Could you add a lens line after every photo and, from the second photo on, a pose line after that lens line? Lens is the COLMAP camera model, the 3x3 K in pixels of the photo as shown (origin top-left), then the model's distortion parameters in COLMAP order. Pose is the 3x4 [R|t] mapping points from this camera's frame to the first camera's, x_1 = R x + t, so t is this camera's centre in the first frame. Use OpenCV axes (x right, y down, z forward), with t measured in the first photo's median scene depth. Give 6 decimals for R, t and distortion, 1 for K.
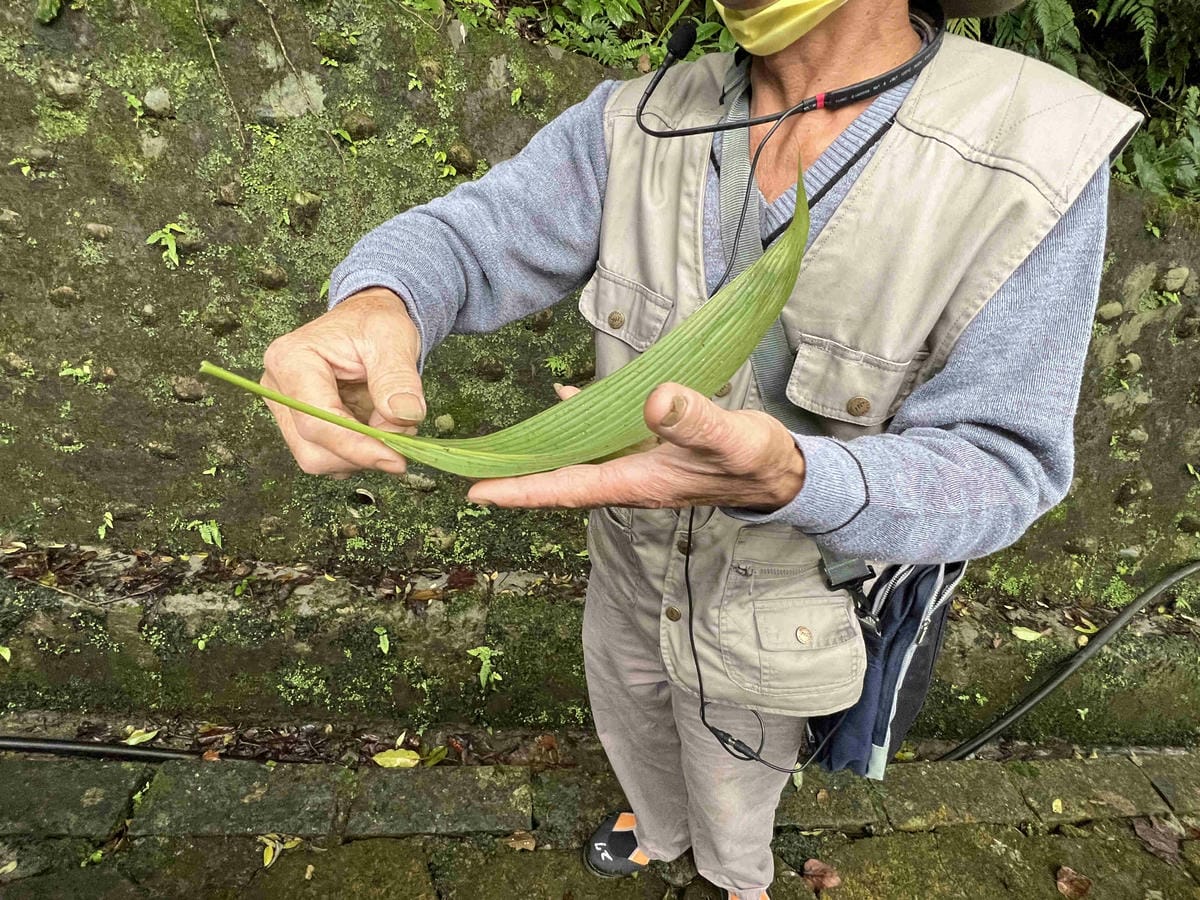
lens RADIAL K [[616.6, 0, 600.7], [0, 616.6, 452.1], [0, 0, 1]] dist [-0.001210, 0.000610]
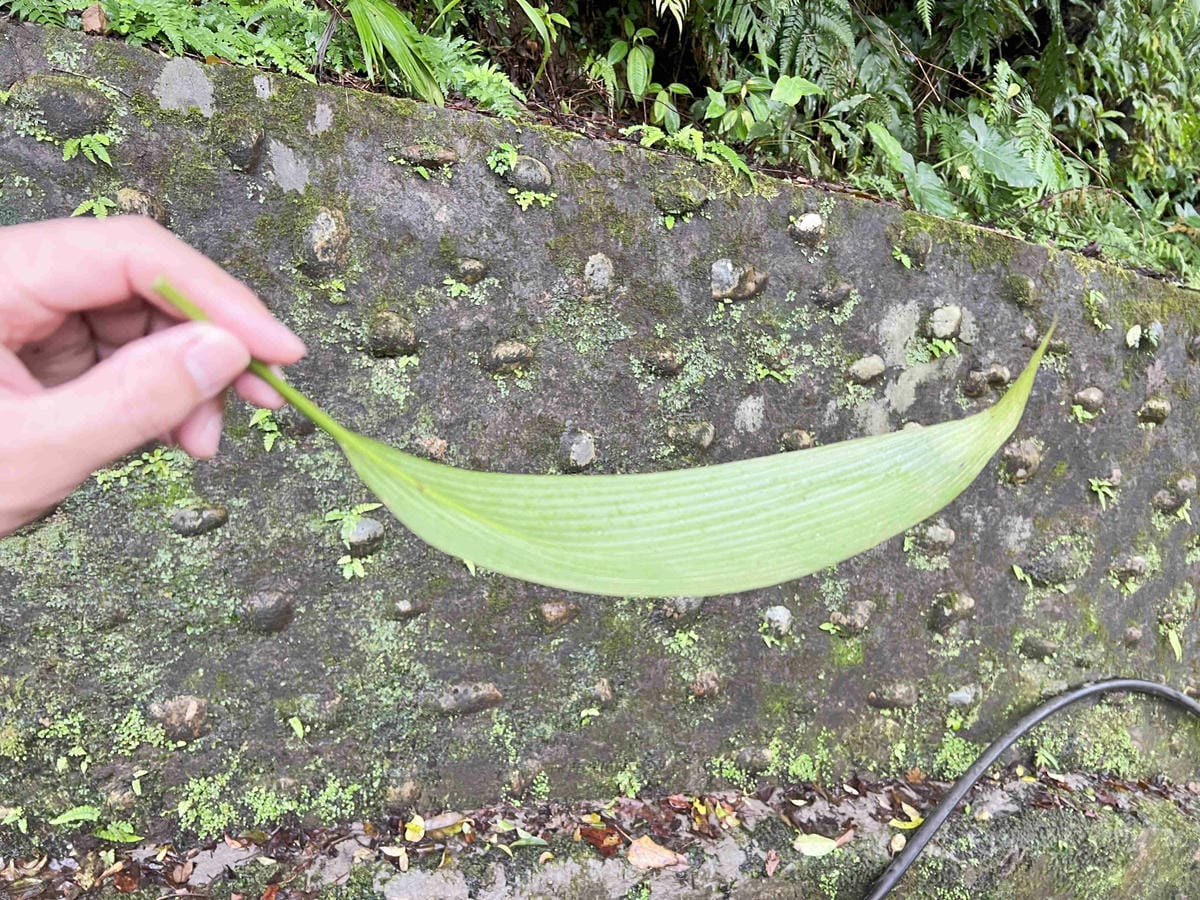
lens RADIAL K [[905.8, 0, 599.1], [0, 905.8, 448.3], [0, 0, 1]] dist [0.006722, 0.009054]
pose [[0.979899, -0.054767, 0.191831, 0.282995], [0.073420, 0.993093, -0.091517, -0.056678], [-0.185494, 0.103762, 0.977152, 0.036686]]
